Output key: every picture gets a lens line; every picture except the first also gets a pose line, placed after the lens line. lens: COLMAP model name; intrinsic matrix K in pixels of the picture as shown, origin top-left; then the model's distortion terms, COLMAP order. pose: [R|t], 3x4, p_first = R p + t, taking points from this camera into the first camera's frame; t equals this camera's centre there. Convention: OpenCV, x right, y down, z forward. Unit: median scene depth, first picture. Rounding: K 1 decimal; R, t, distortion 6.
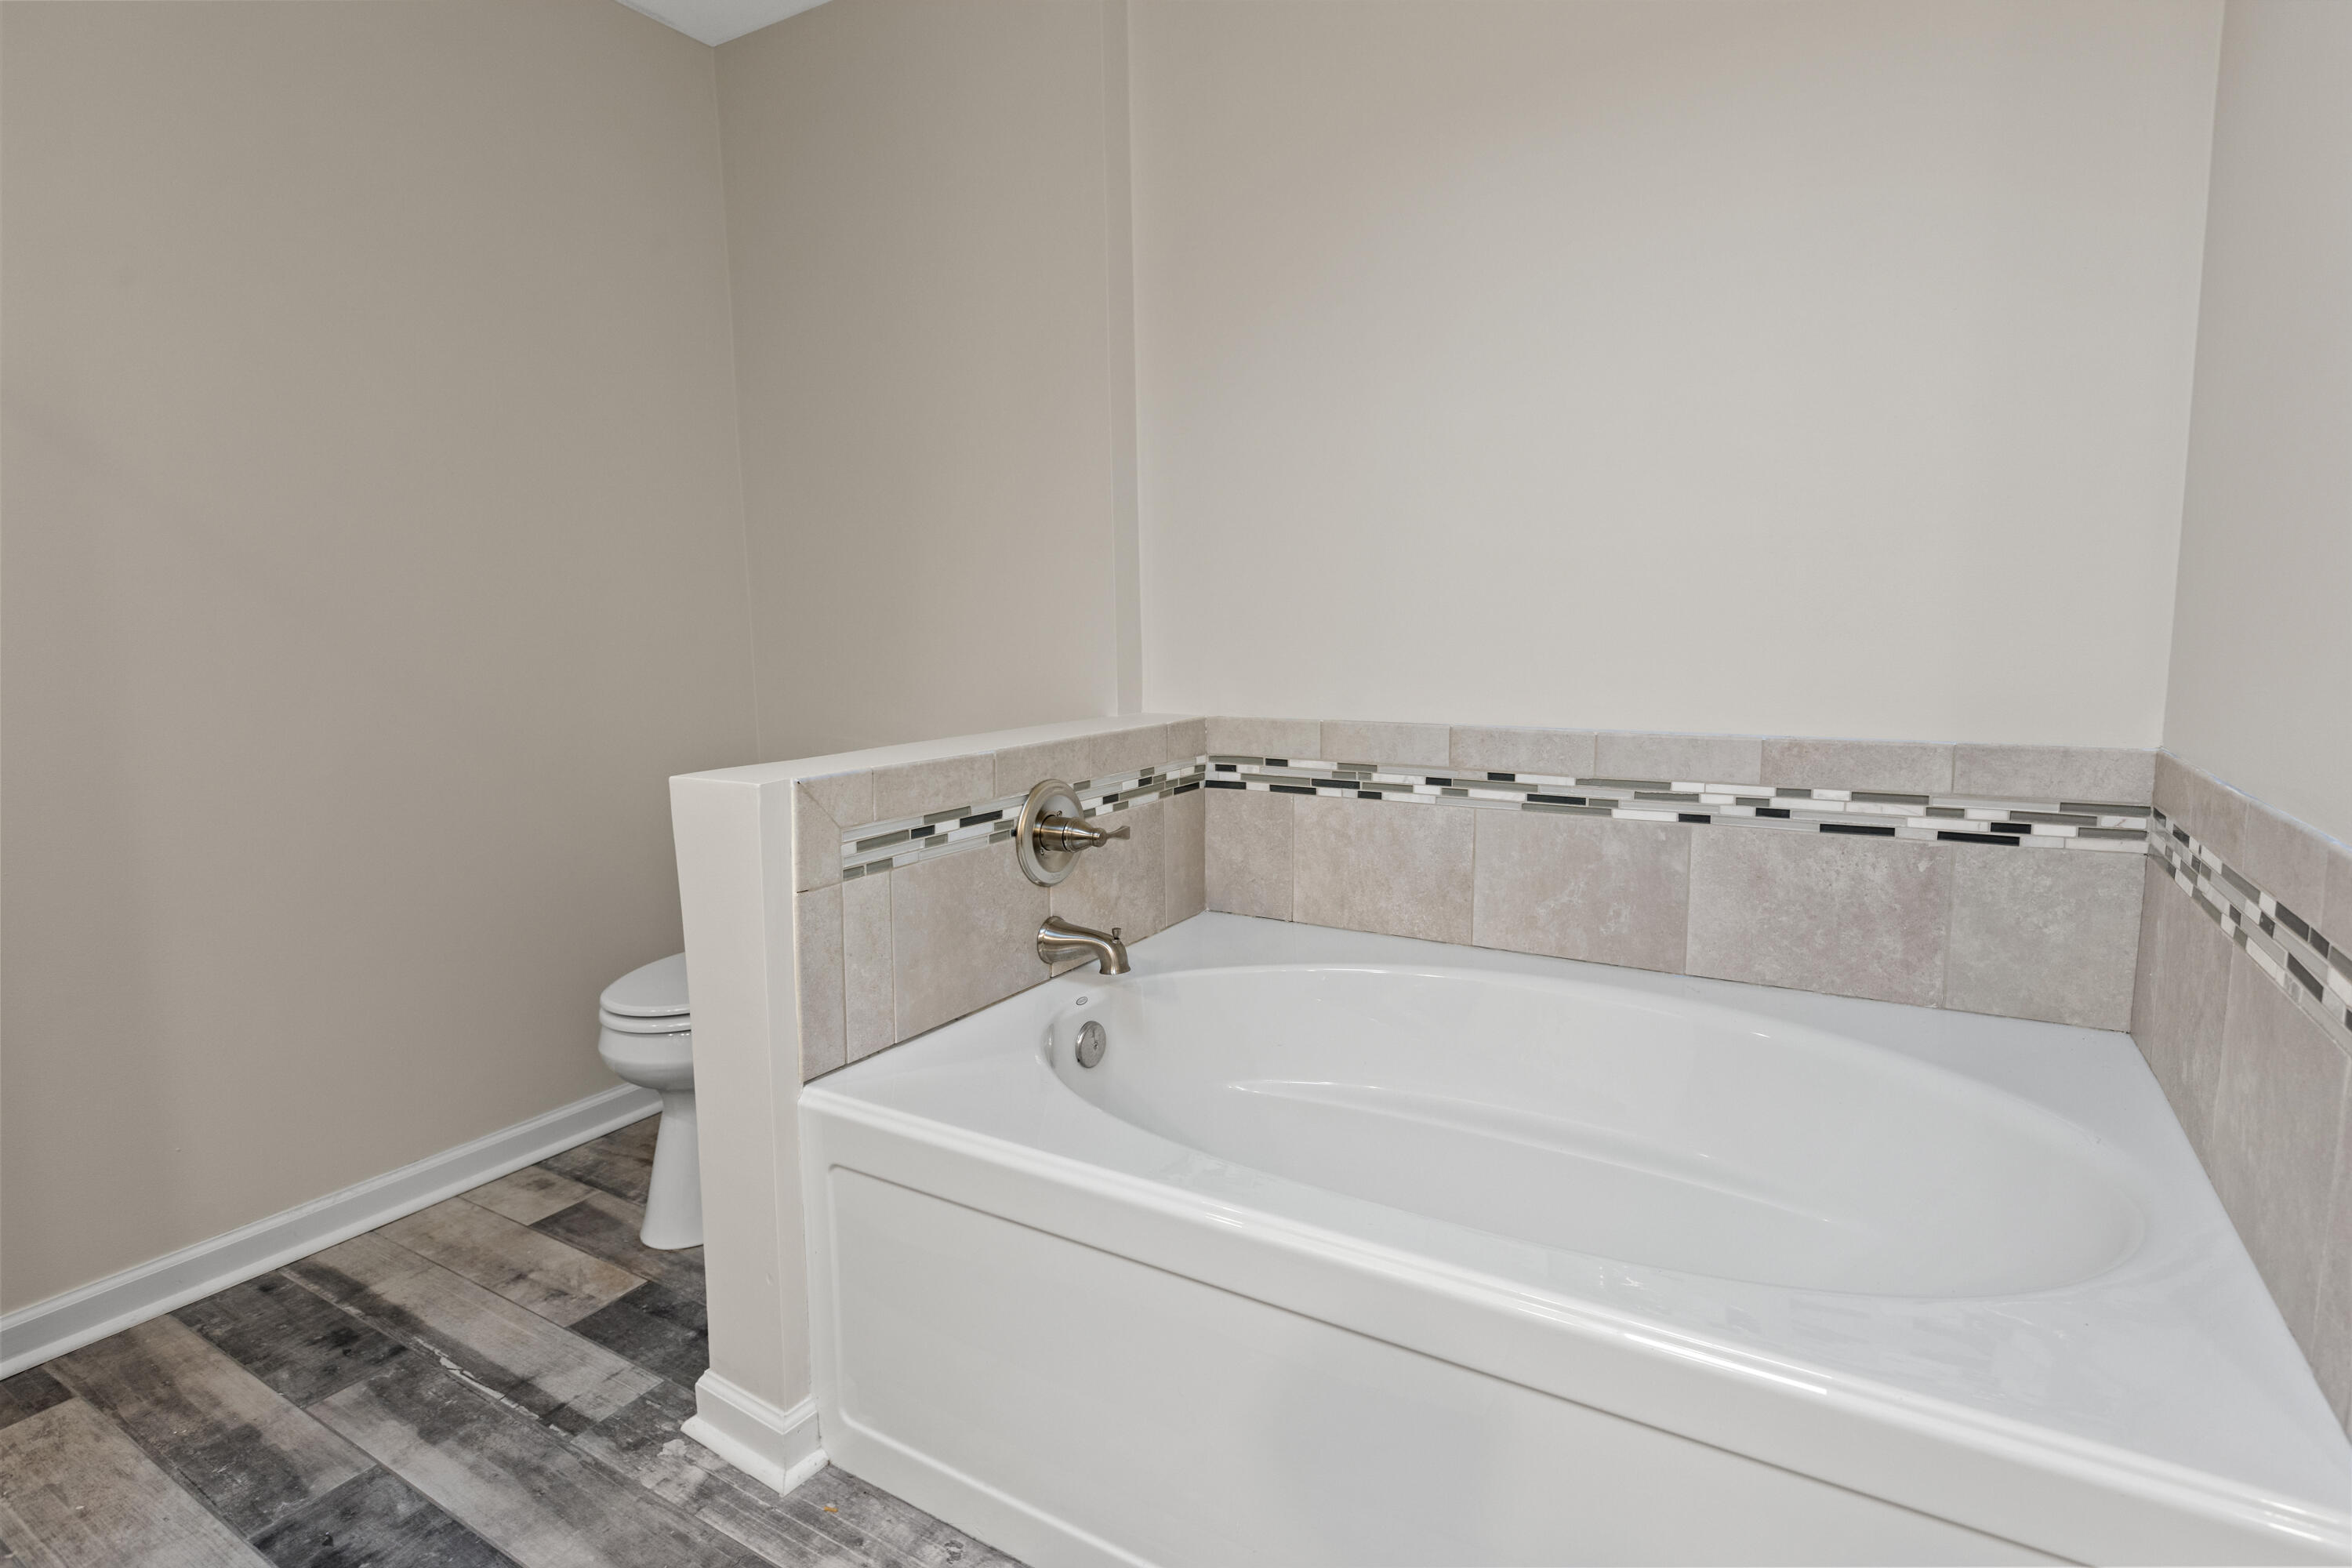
lens RADIAL K [[1181.3, 0, 1178.0], [0, 1181.3, 766.3], [0, 0, 1]] dist [0.002262, -0.000953]
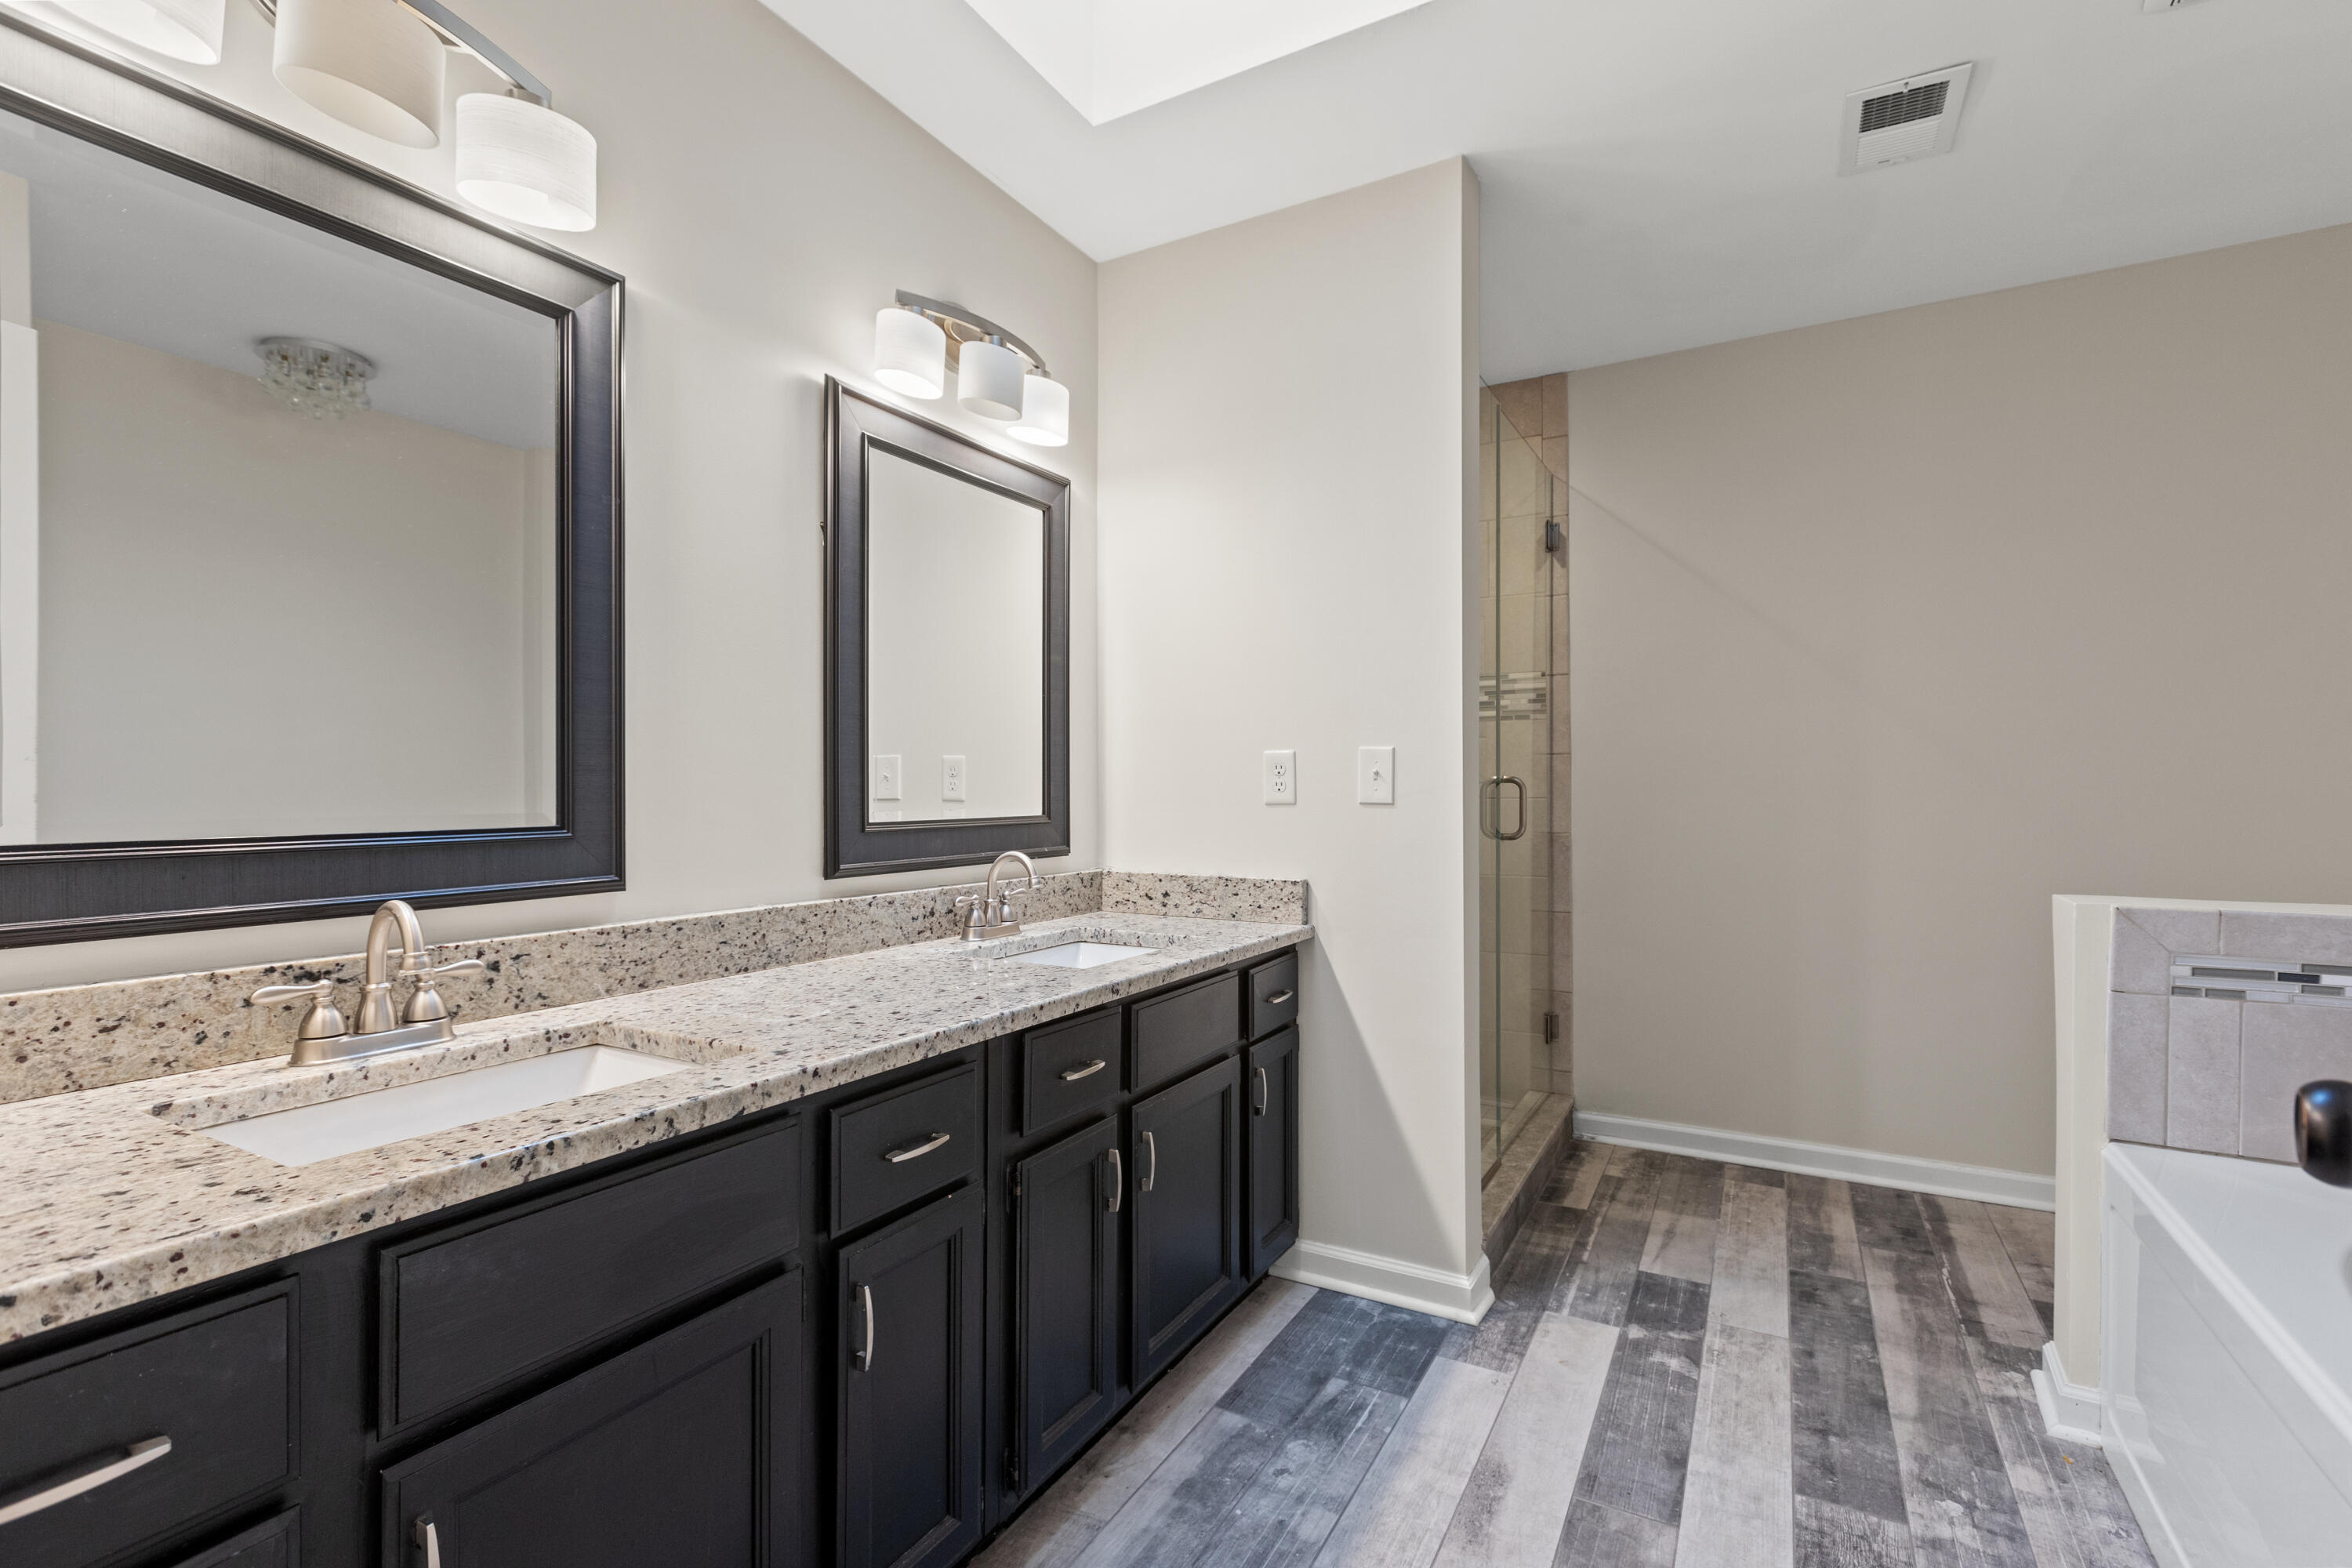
lens RADIAL K [[1075.5, 0, 1175.9], [0, 1075.5, 789.1], [0, 0, 1]] dist [0.003435, -0.000701]
pose [[0.024563, 0.012853, -0.999616, 0.798227], [-0.121169, 0.992584, 0.009785, -0.002839], [0.992328, 0.120882, 0.025938, -0.096337]]
